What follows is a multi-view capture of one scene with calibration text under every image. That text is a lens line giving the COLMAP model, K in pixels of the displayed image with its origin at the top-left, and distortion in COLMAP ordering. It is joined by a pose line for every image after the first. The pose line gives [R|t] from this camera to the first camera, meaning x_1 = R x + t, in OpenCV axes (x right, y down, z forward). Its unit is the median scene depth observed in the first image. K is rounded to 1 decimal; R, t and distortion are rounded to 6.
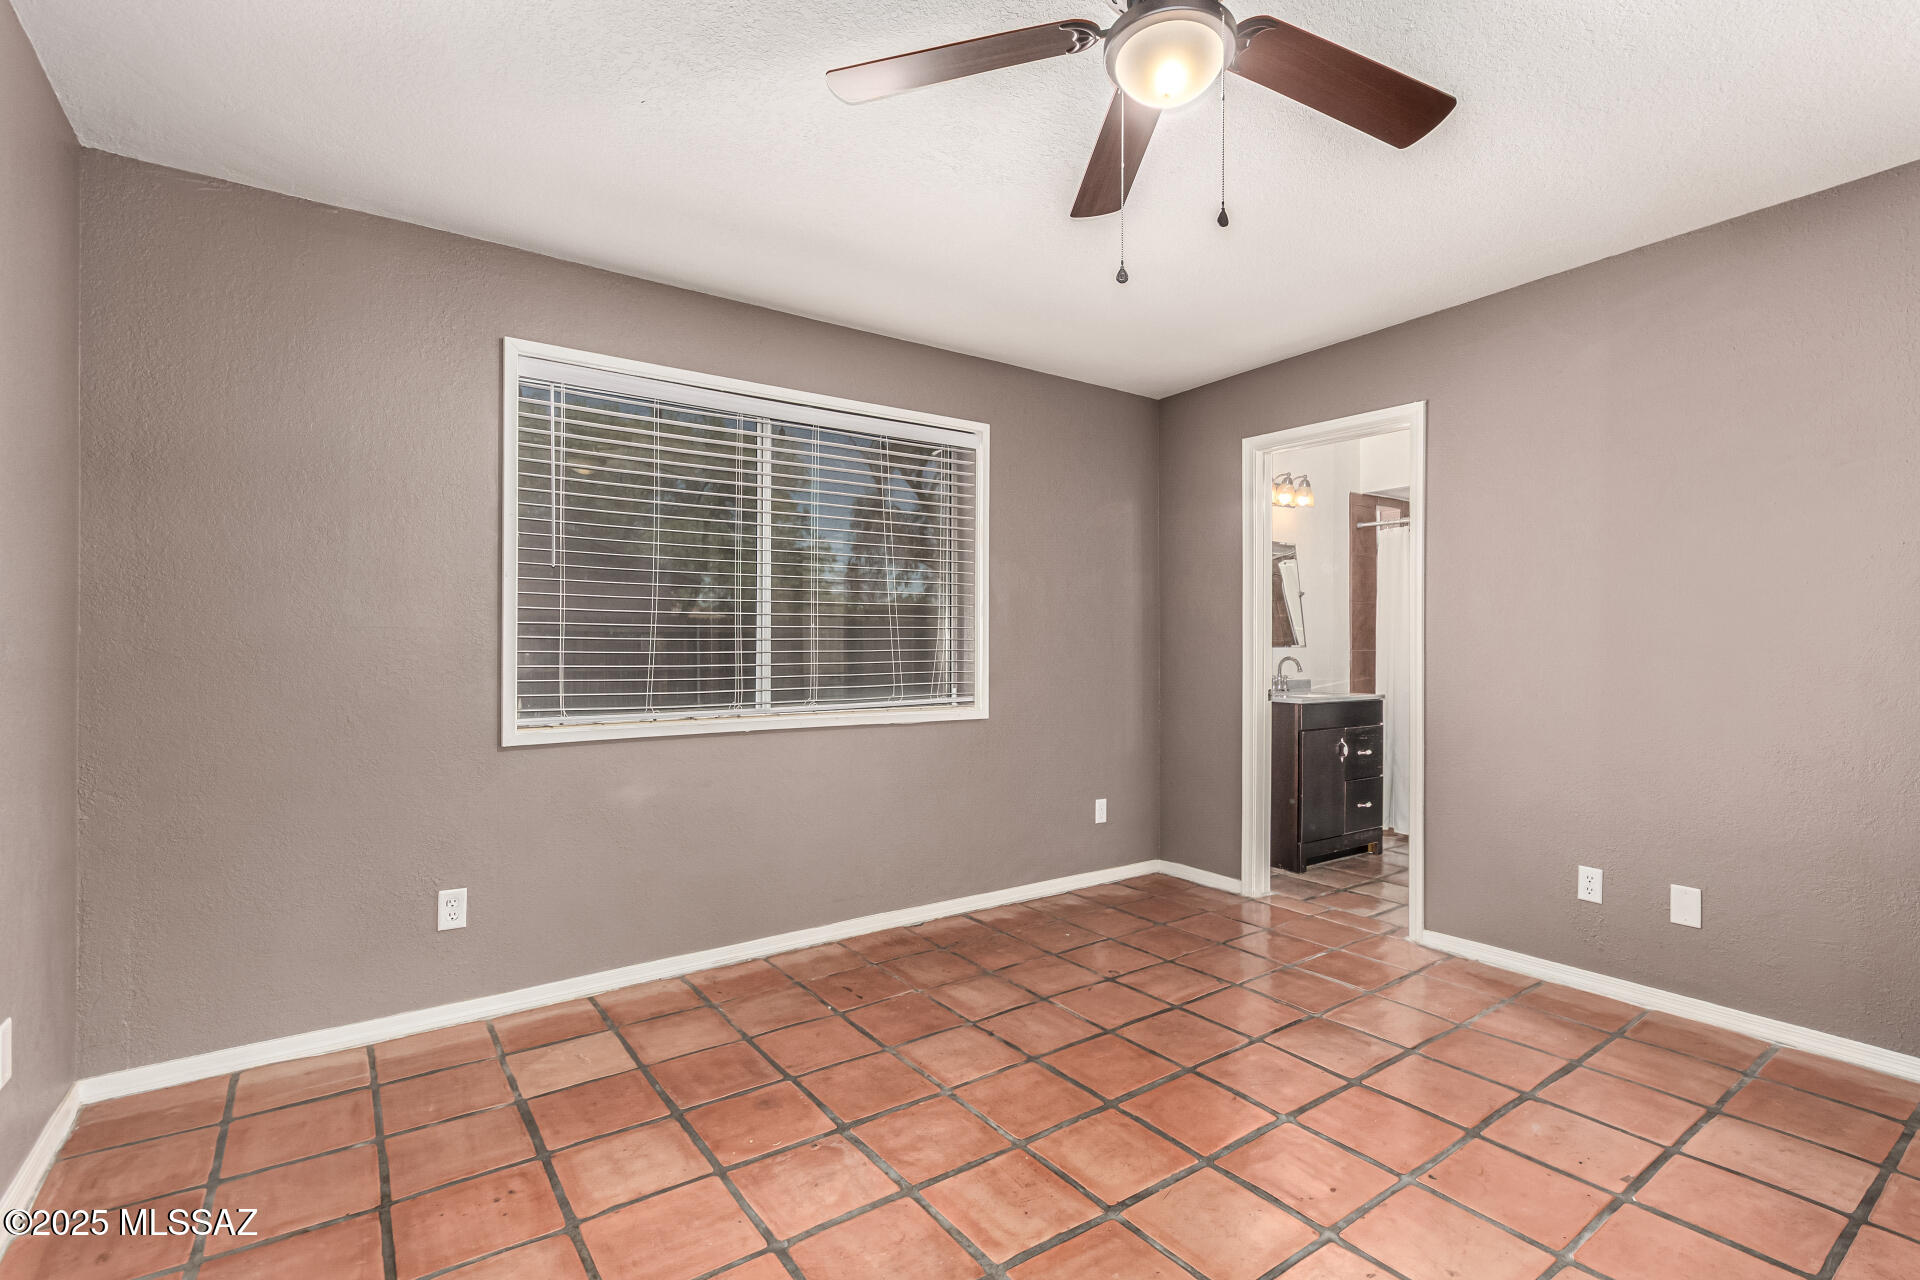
lens RADIAL K [[897.9, 0, 980.3], [0, 897.9, 635.1], [0, 0, 1]] dist [-0.000976, 0.001734]
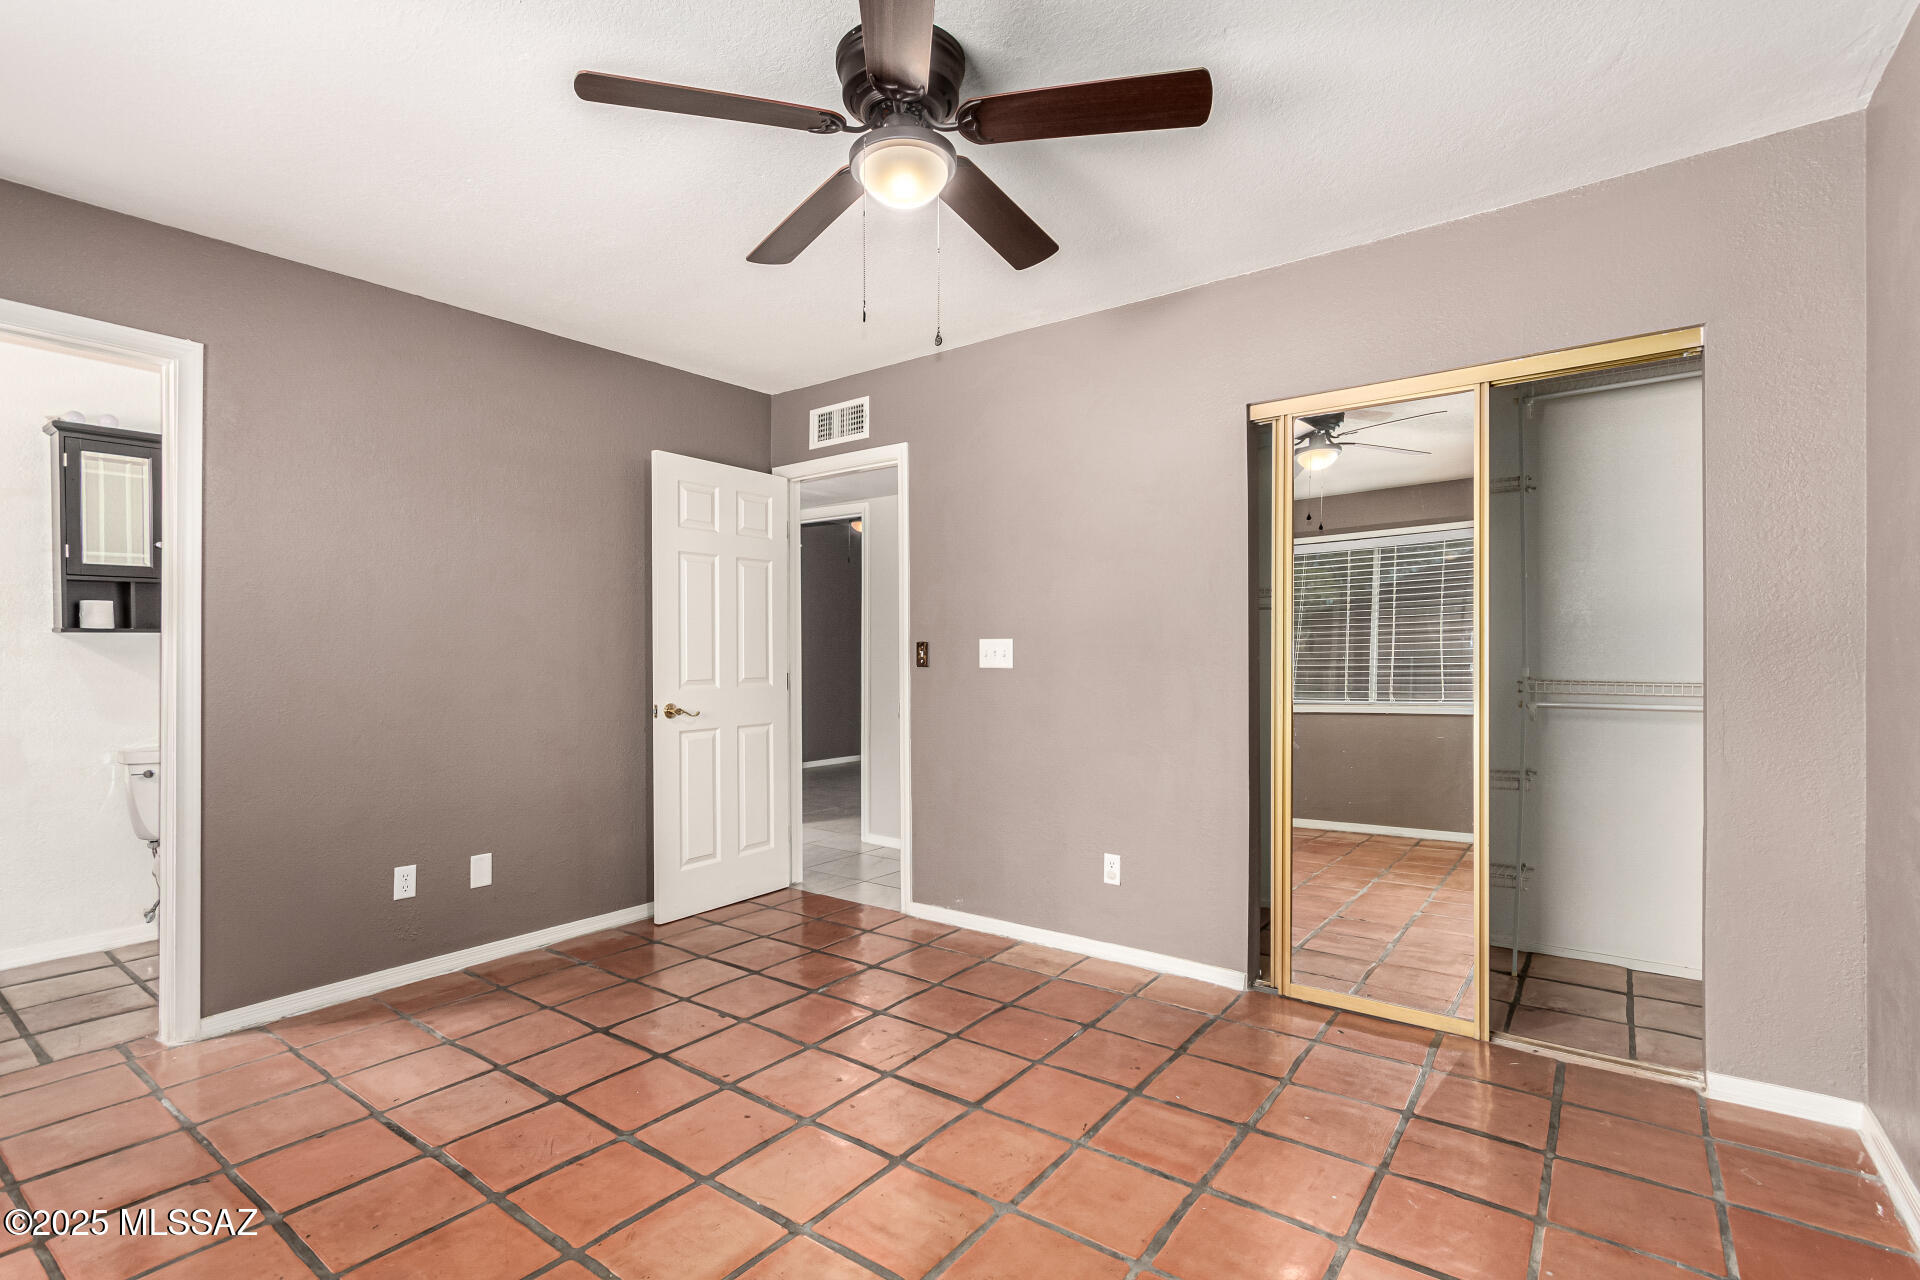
lens RADIAL K [[897.9, 0, 962.2], [0, 897.9, 650.5], [0, 0, 1]] dist [-0.000976, 0.001734]
pose [[-0.299366, -0.000595, 0.954138, -0.550638], [-0.008187, 0.999965, -0.001945, 0.001798], [-0.954103, -0.008394, -0.299360, 0.729460]]
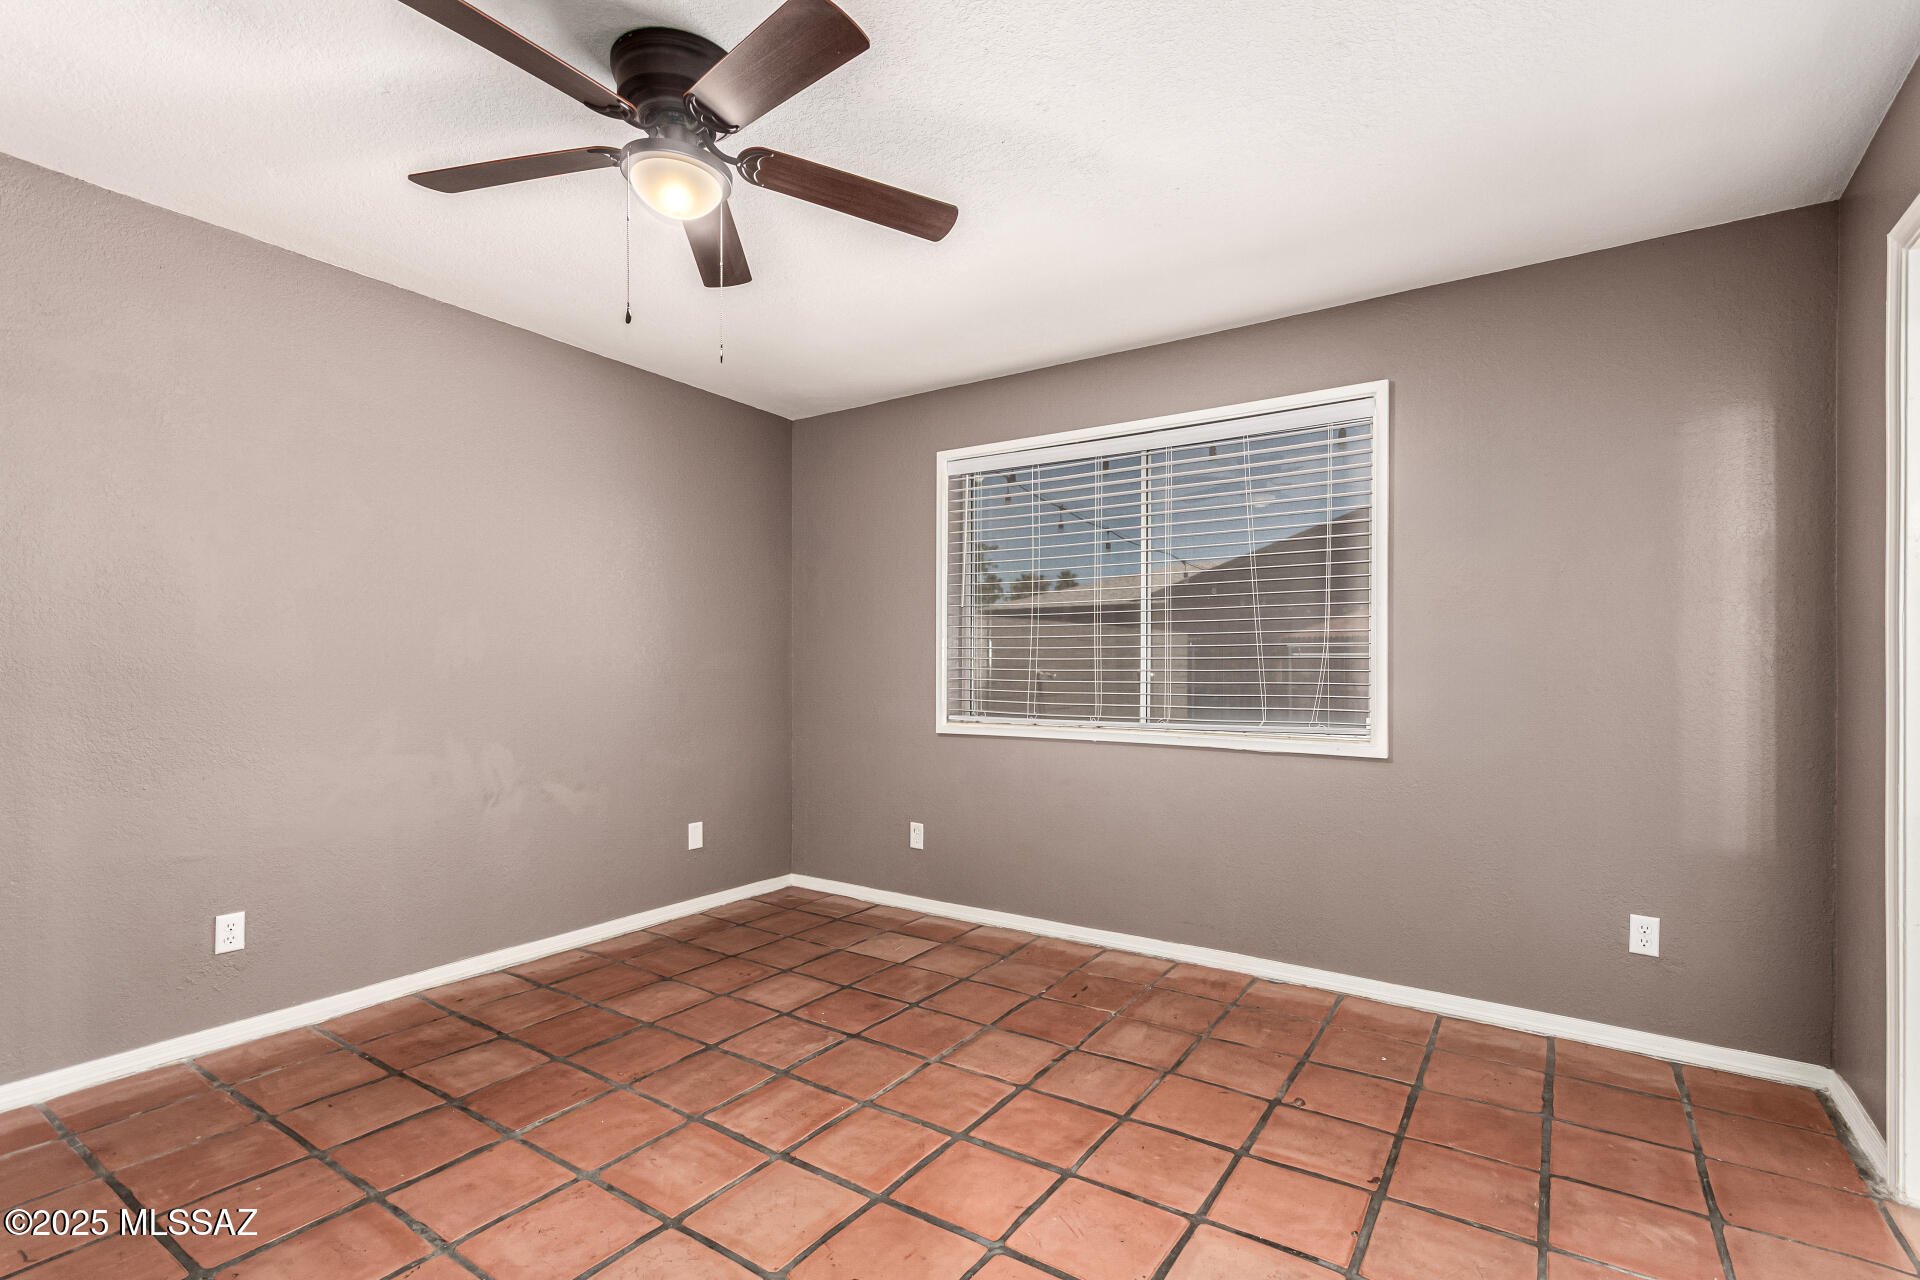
lens RADIAL K [[897.9, 0, 965.2], [0, 897.9, 656.6], [0, 0, 1]] dist [-0.000976, 0.001734]
pose [[0.332067, -0.005472, -0.943240, 0.848828], [0.008525, 0.999960, -0.002800, 0.004742], [0.943217, -0.007111, 0.332100, 0.545106]]
